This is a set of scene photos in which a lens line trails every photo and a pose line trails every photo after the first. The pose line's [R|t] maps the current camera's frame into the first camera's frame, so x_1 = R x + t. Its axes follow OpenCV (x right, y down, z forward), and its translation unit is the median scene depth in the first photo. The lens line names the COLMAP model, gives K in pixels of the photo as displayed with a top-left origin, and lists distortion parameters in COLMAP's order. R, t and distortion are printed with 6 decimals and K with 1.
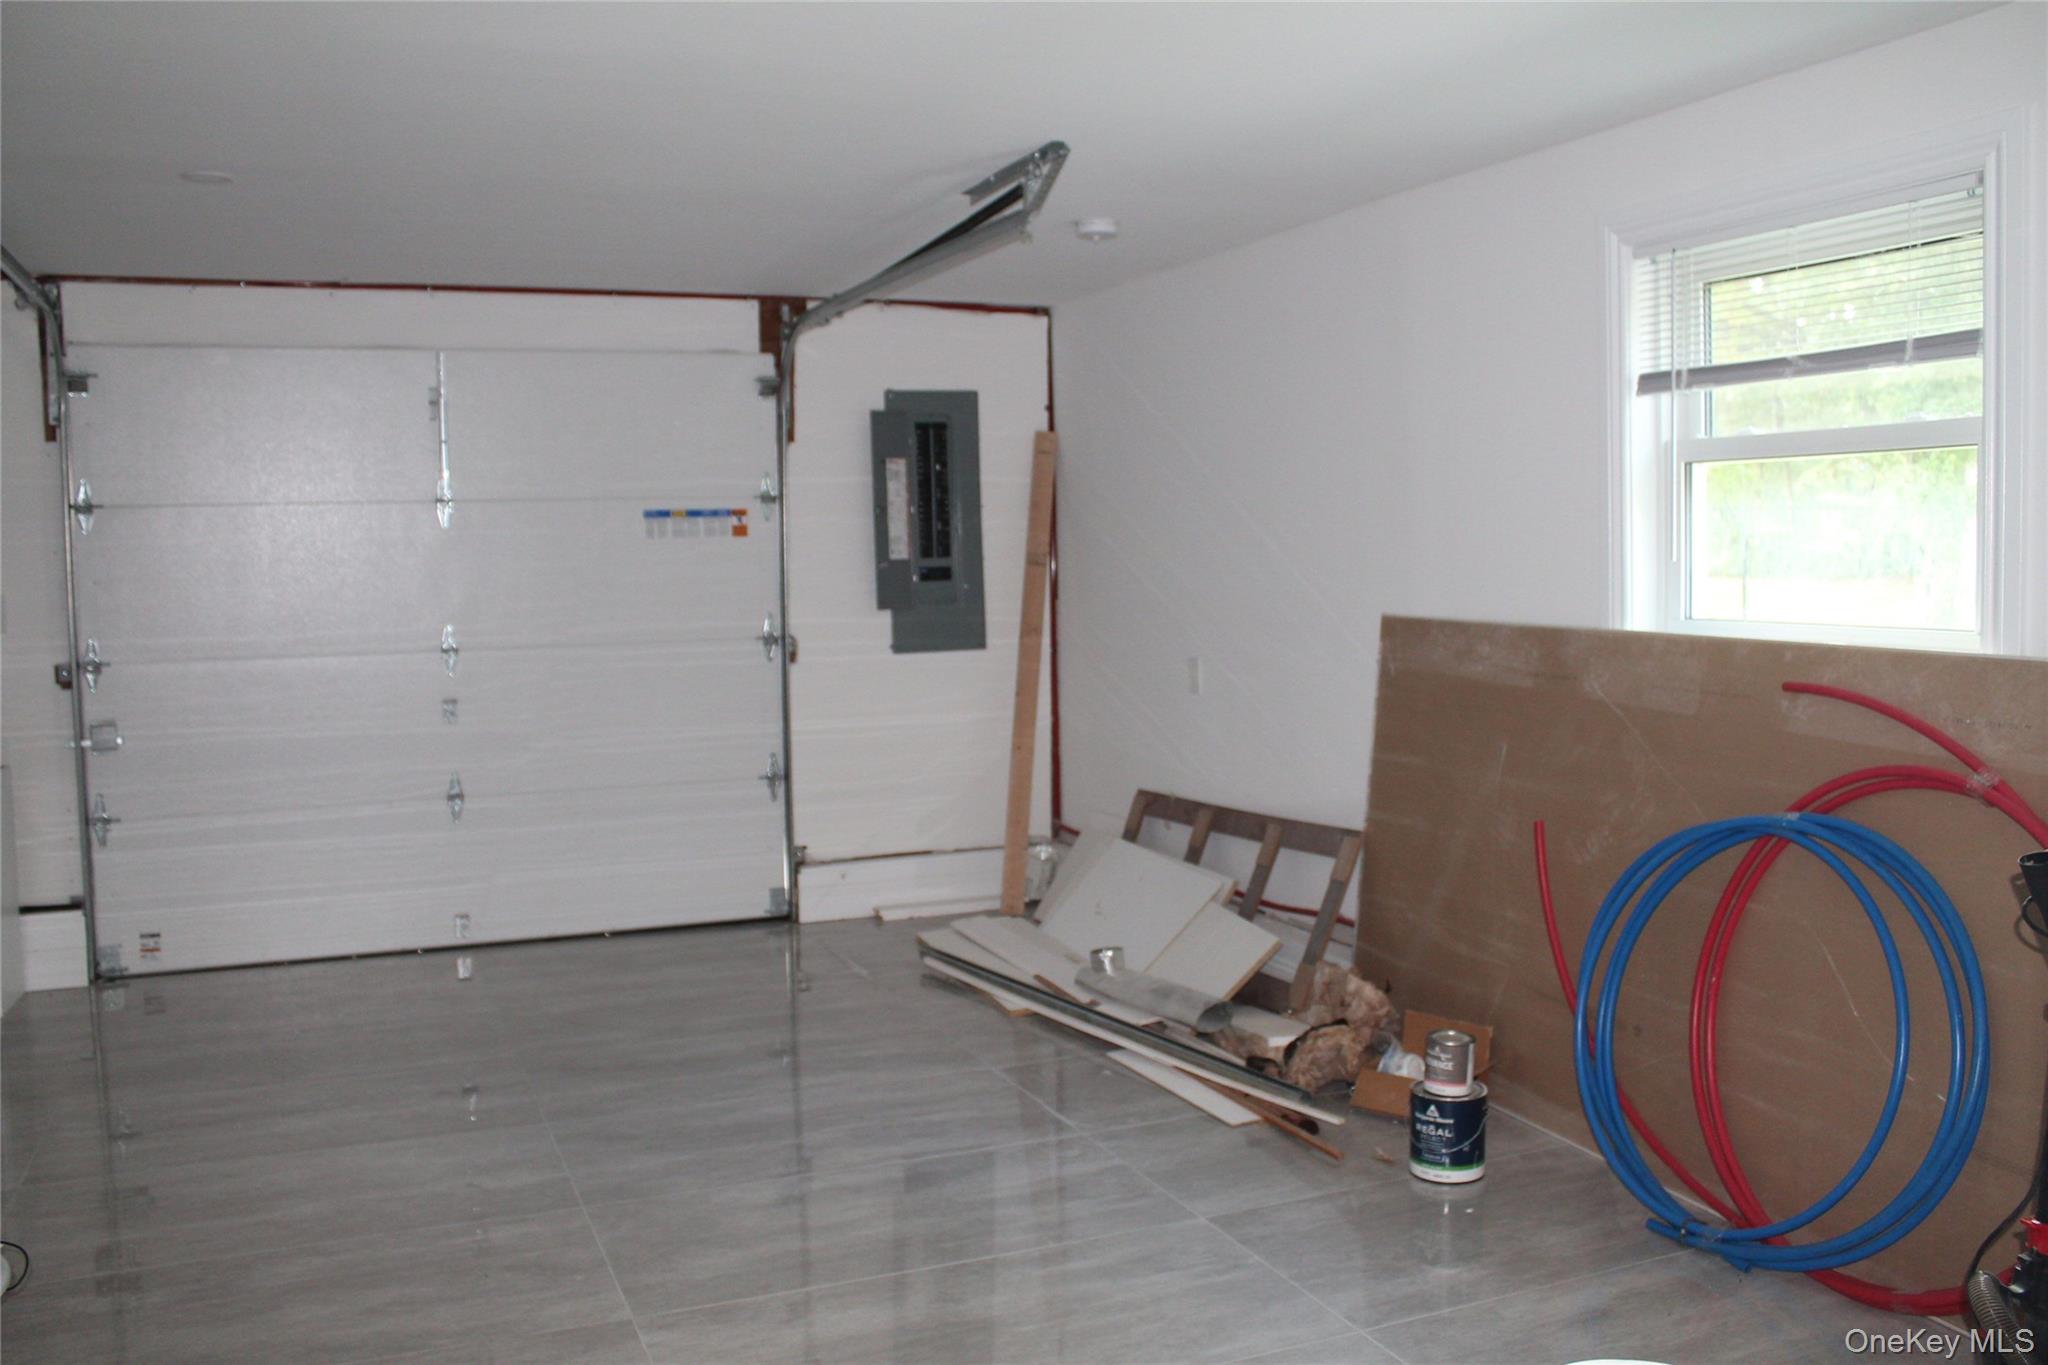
lens RADIAL K [[1754.5, 0, 1024.2], [0, 1754.5, 676.6], [0, 0, 1]] dist [-0.168345, 0.142589]
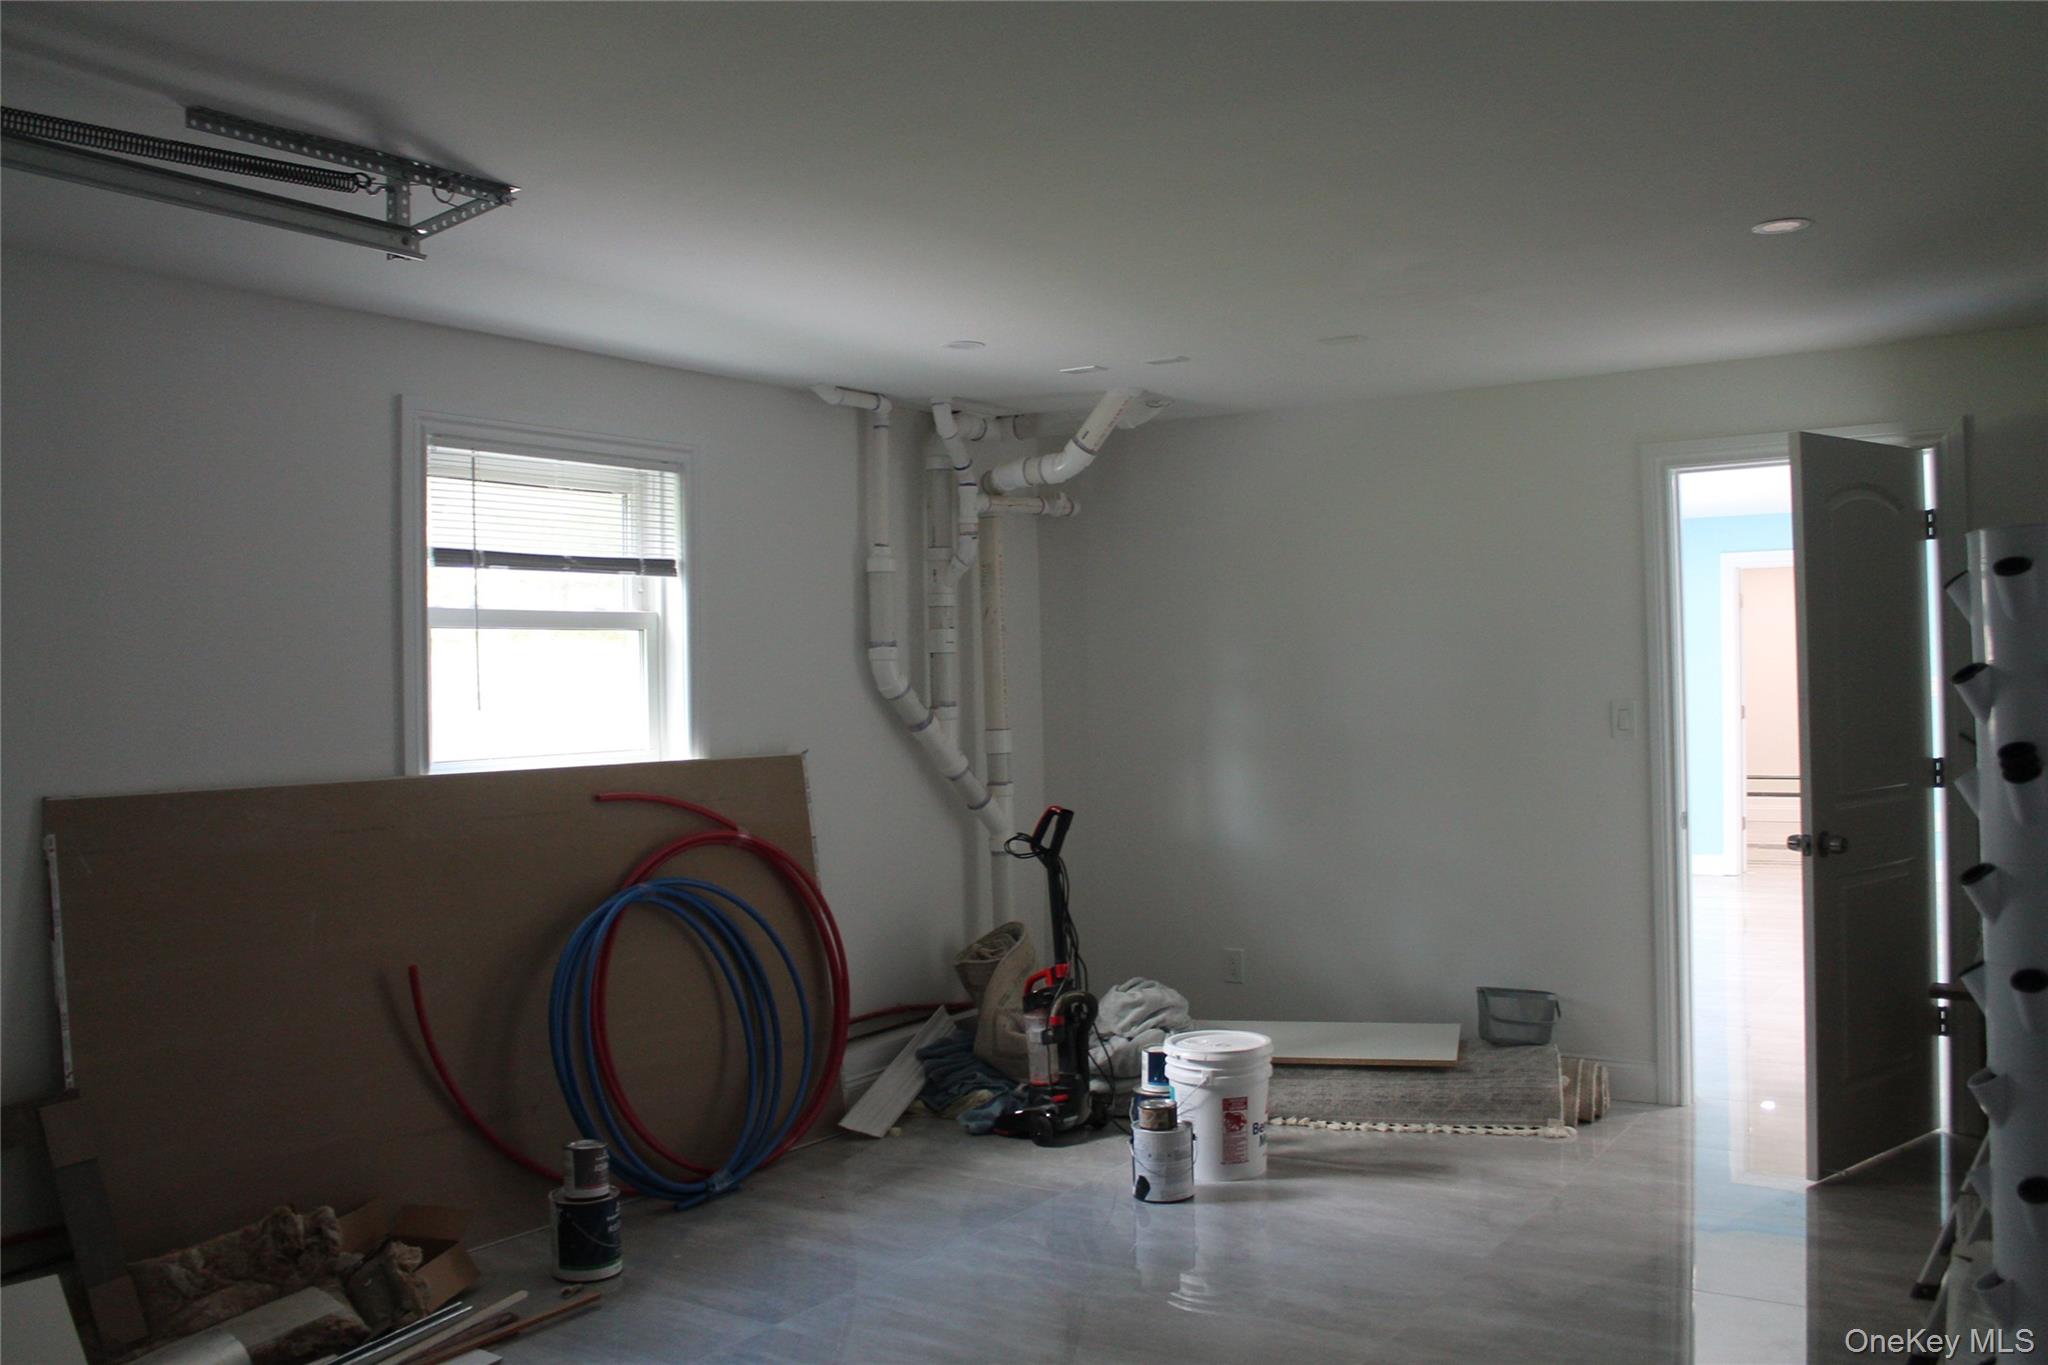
lens RADIAL K [[1754.5, 0, 1024.2], [0, 1754.5, 676.6], [0, 0, 1]] dist [-0.168345, 0.142589]
pose [[-0.551609, 0.032770, 0.833459, -0.877445], [0.096474, 0.995028, 0.024727, -0.090224], [-0.828505, 0.094047, -0.552028, 1.439790]]
